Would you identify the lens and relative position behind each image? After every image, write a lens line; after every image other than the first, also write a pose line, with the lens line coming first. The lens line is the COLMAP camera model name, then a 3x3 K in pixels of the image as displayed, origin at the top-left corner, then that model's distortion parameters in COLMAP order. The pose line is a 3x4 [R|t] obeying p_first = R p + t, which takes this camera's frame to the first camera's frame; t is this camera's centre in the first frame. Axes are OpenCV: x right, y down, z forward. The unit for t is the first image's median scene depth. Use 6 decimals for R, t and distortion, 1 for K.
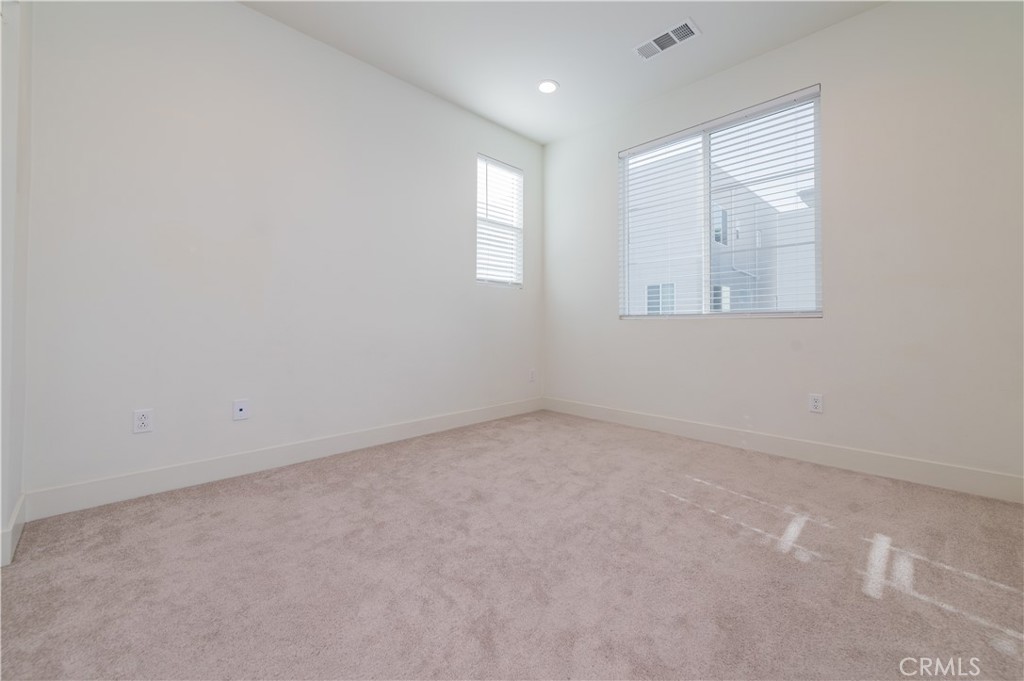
lens RADIAL K [[403.5, 0, 512.8], [0, 403.5, 334.8], [0, 0, 1]] dist [0.010404, -0.002882]
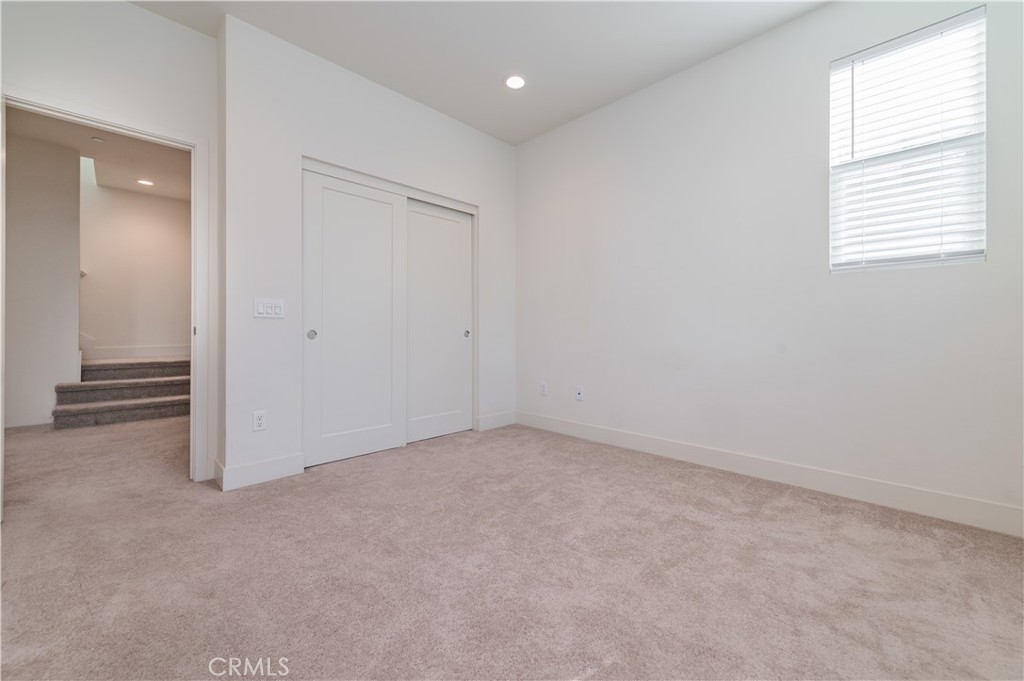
lens RADIAL K [[403.5, 0, 513.0], [0, 403.5, 334.4], [0, 0, 1]] dist [0.010404, -0.002882]
pose [[0.008710, 0.021104, -0.999739, 0.539095], [-0.007327, 0.999752, 0.021041, -0.039728], [0.999935, 0.007141, 0.008862, 0.499798]]
